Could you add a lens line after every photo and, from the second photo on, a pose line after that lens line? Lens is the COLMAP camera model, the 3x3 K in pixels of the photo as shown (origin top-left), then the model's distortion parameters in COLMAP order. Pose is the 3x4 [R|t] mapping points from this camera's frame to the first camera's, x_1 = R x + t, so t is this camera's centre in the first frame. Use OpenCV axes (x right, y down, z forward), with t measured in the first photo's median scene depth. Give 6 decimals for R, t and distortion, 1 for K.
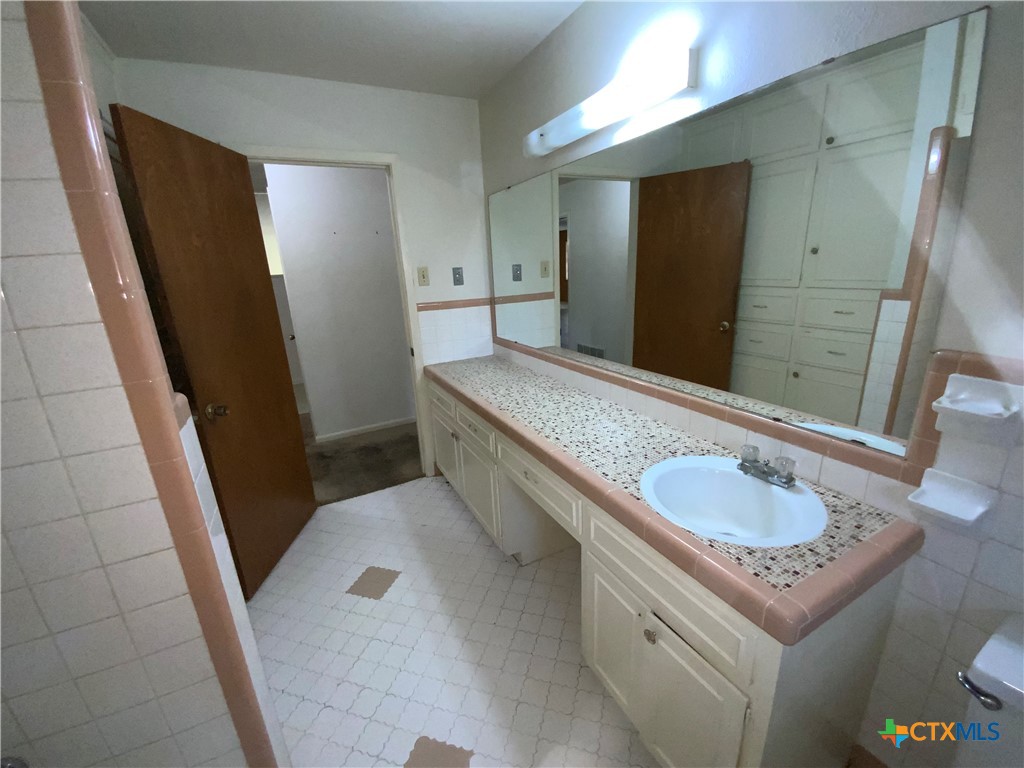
lens RADIAL K [[412.1, 0, 513.5], [0, 412.1, 383.7], [0, 0, 1]] dist [0.017824, -0.019206]
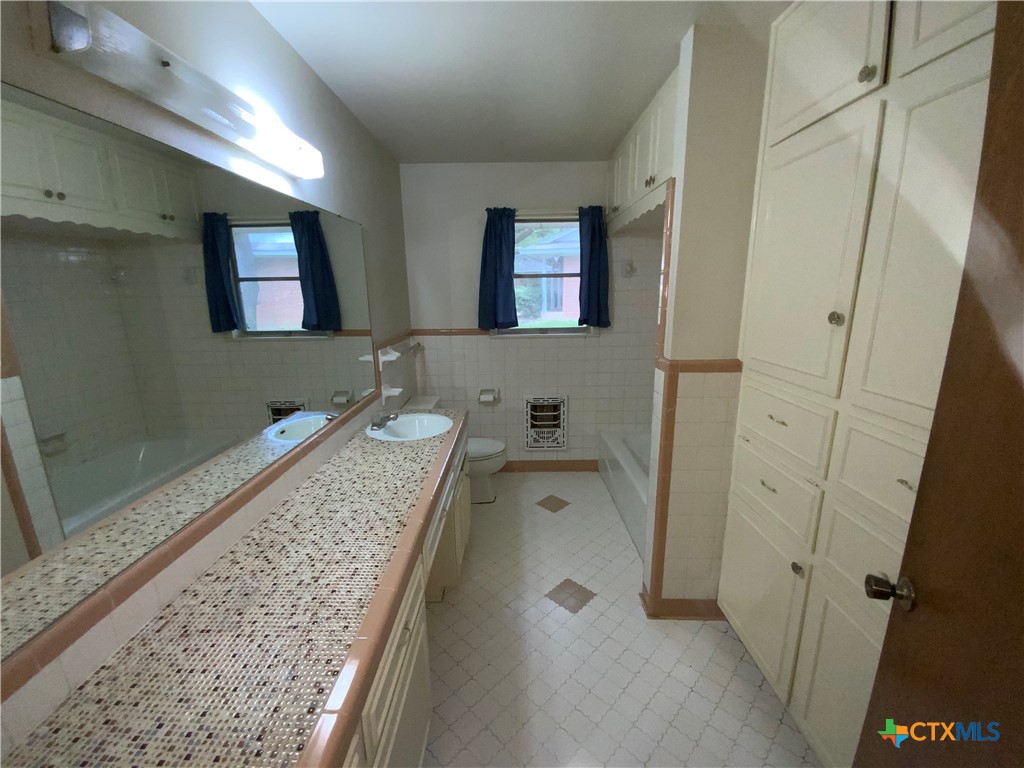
lens RADIAL K [[412.1, 0, 513.5], [0, 412.1, 383.7], [0, 0, 1]] dist [0.017824, -0.019206]
pose [[-0.881792, -0.046743, 0.469316, -0.523367], [0.184505, 0.881587, 0.434468, -0.426170], [-0.434051, 0.469701, -0.768752, 1.395884]]
